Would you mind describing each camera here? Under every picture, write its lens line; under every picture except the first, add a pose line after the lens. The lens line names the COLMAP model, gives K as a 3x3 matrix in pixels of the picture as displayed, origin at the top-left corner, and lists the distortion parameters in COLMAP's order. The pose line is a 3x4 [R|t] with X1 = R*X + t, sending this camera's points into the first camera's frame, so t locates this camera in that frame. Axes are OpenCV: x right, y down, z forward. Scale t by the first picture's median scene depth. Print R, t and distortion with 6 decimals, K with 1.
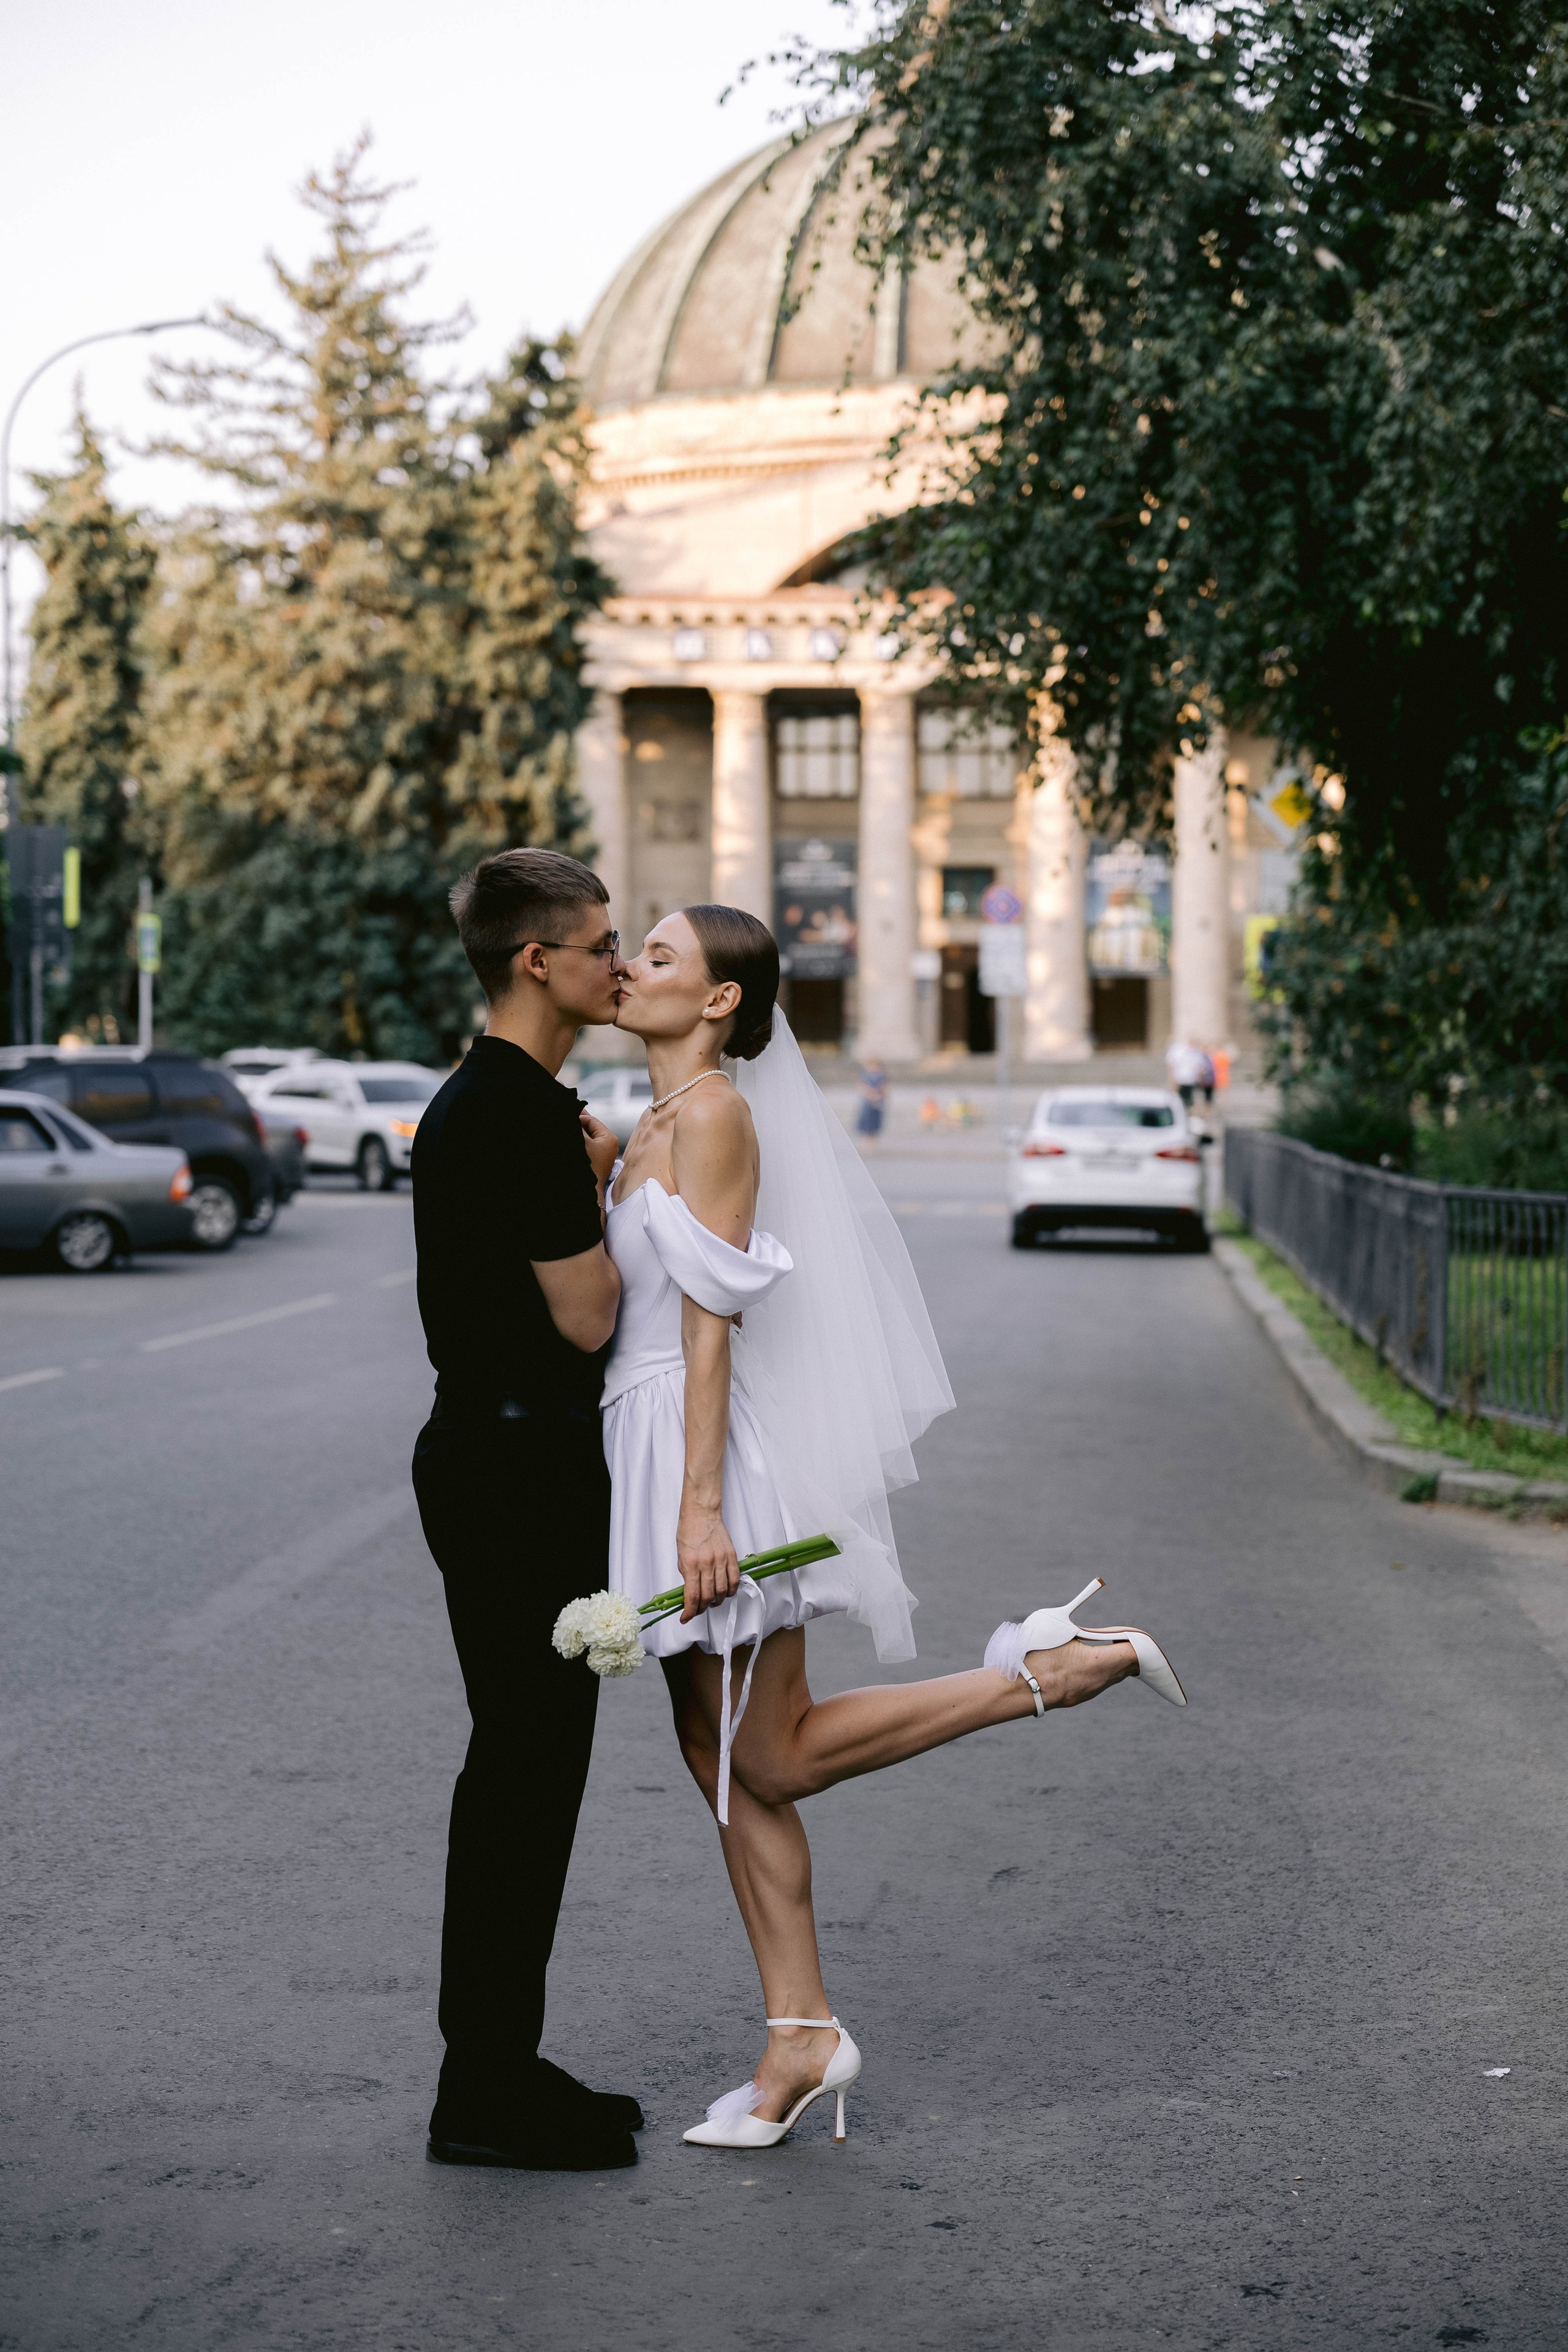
lens RADIAL K [[4542.7, 0, 784.0], [0, 4542.7, 1176.0], [0, 0, 1]] dist [0.043983, -0.162493]
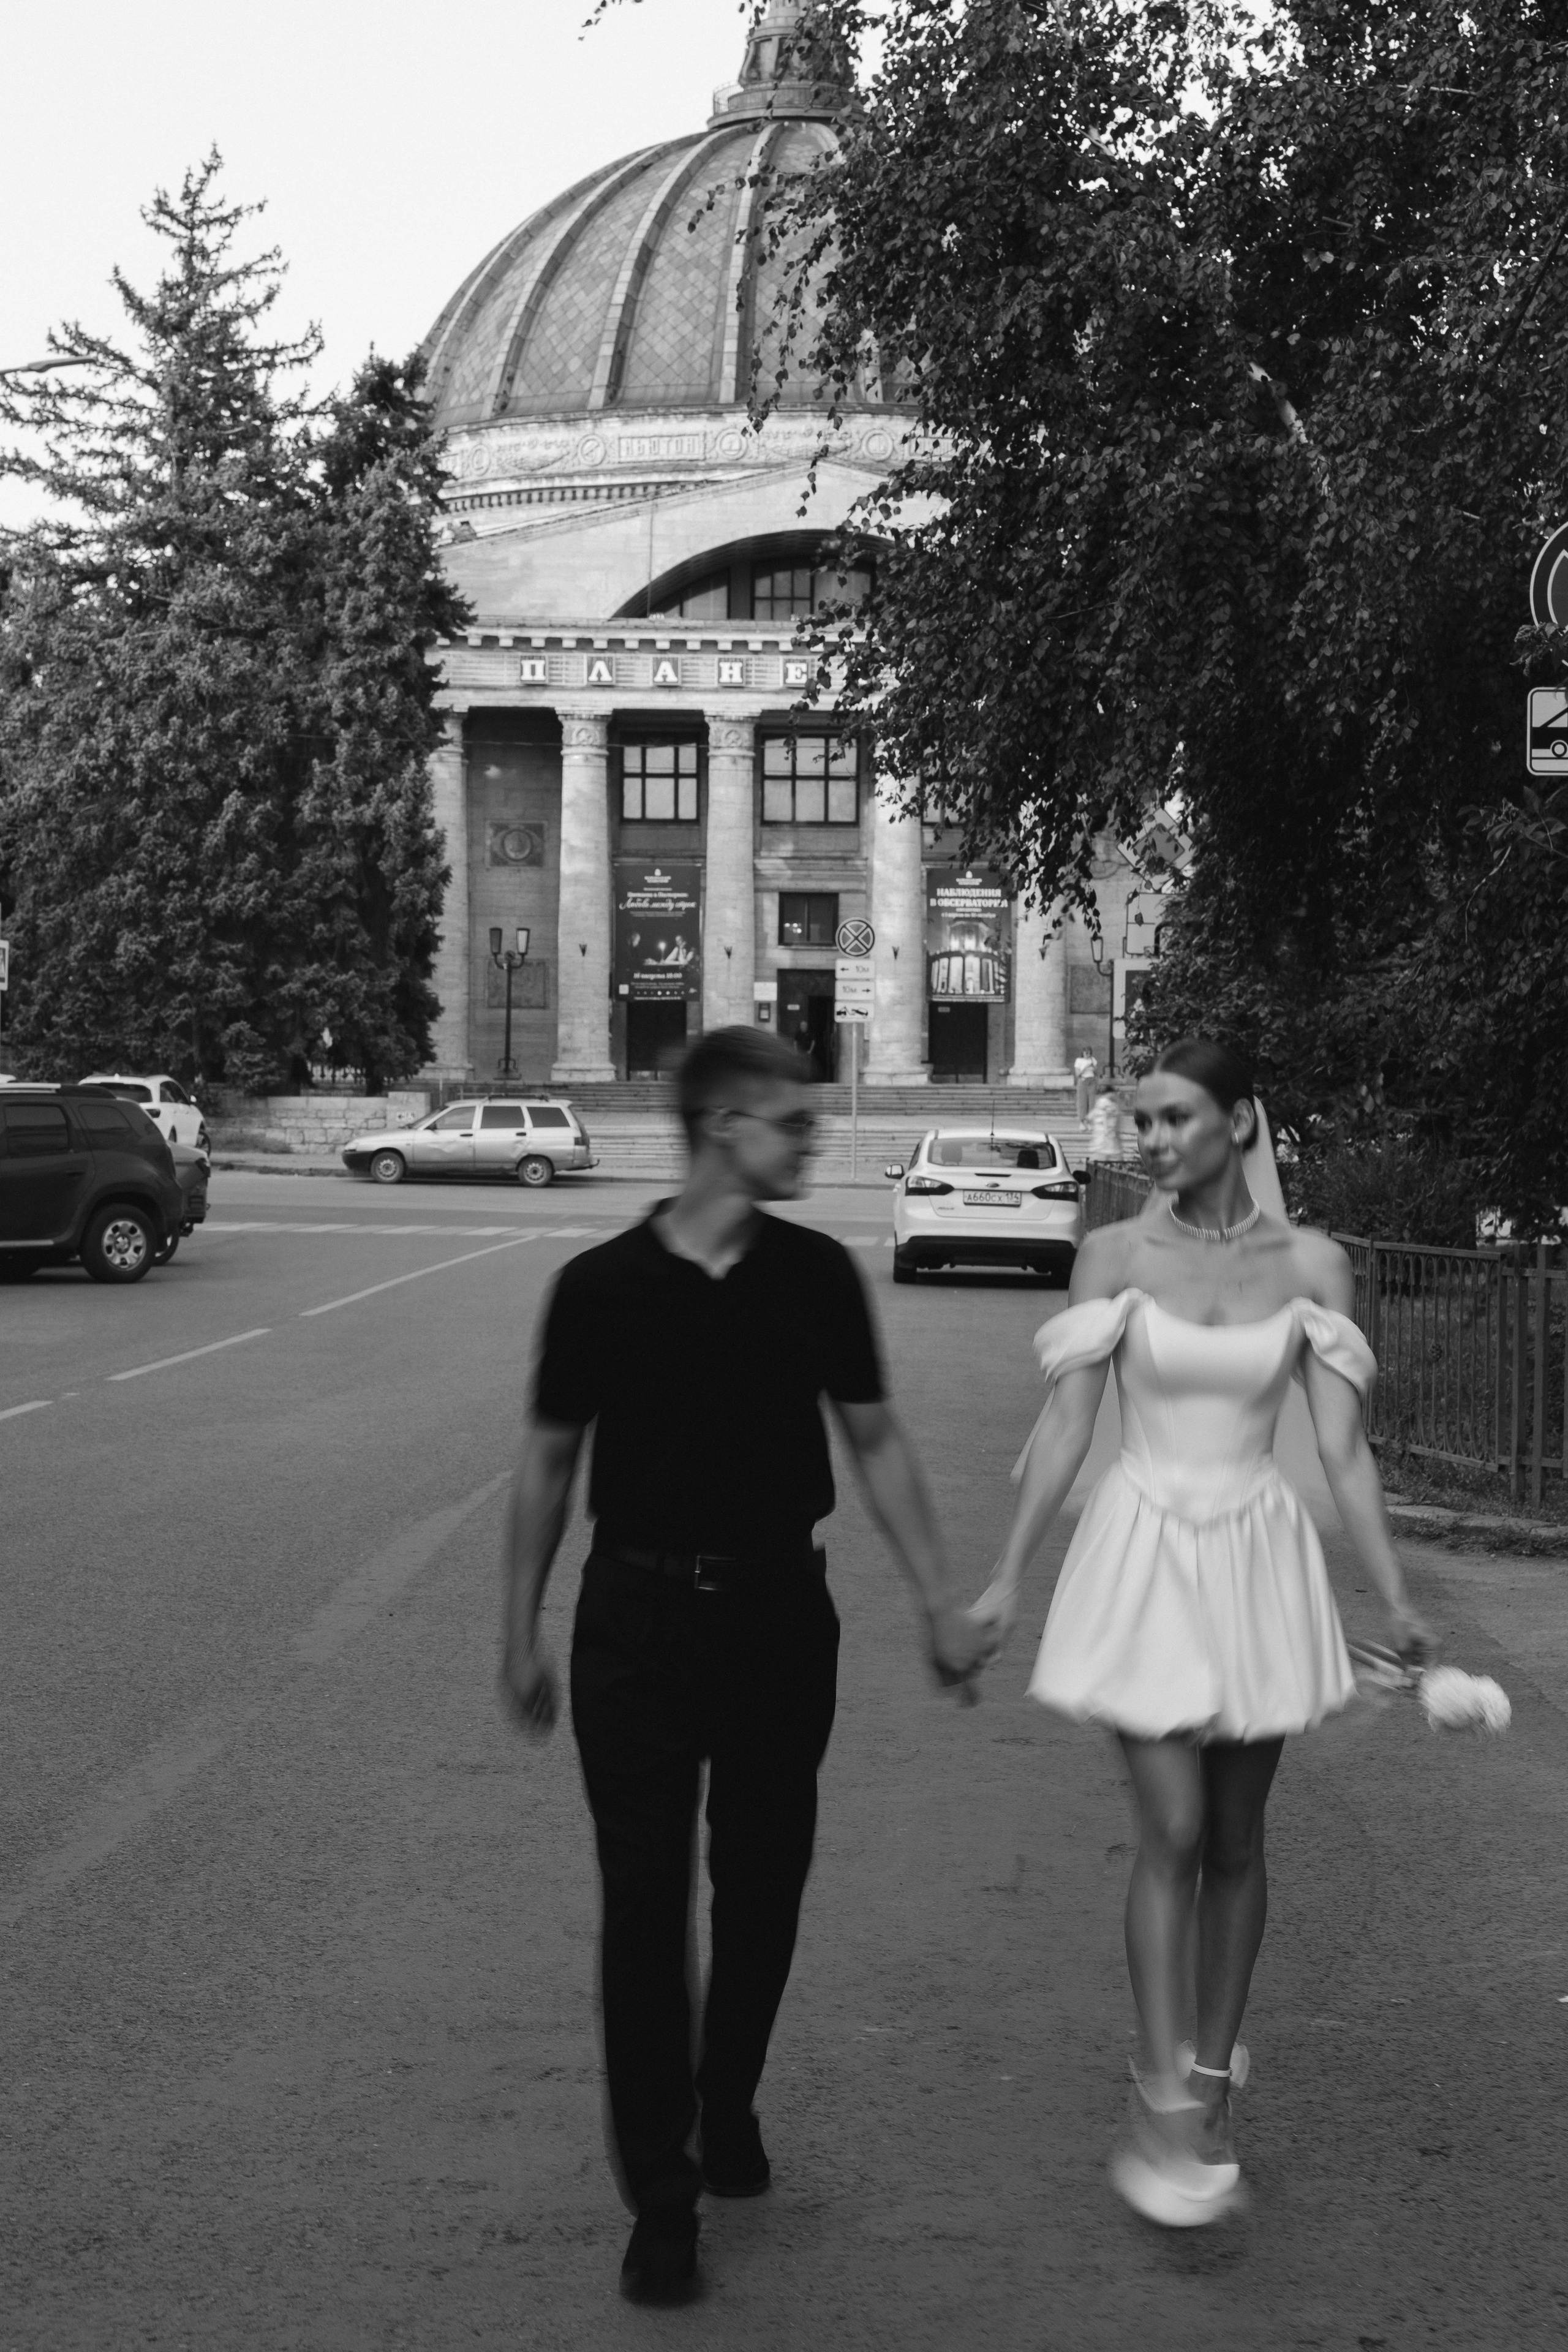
lens RADIAL K [[5227.6, 0, 621.1], [0, 5227.6, 1090.8], [0, 0, 1]] dist [0.047146, -0.219080]
pose [[0.998298, 0.007979, 0.057764, -0.080540], [-0.007333, 0.999908, -0.011386, -0.013480], [-0.057849, 0.010943, 0.998265, -0.176265]]
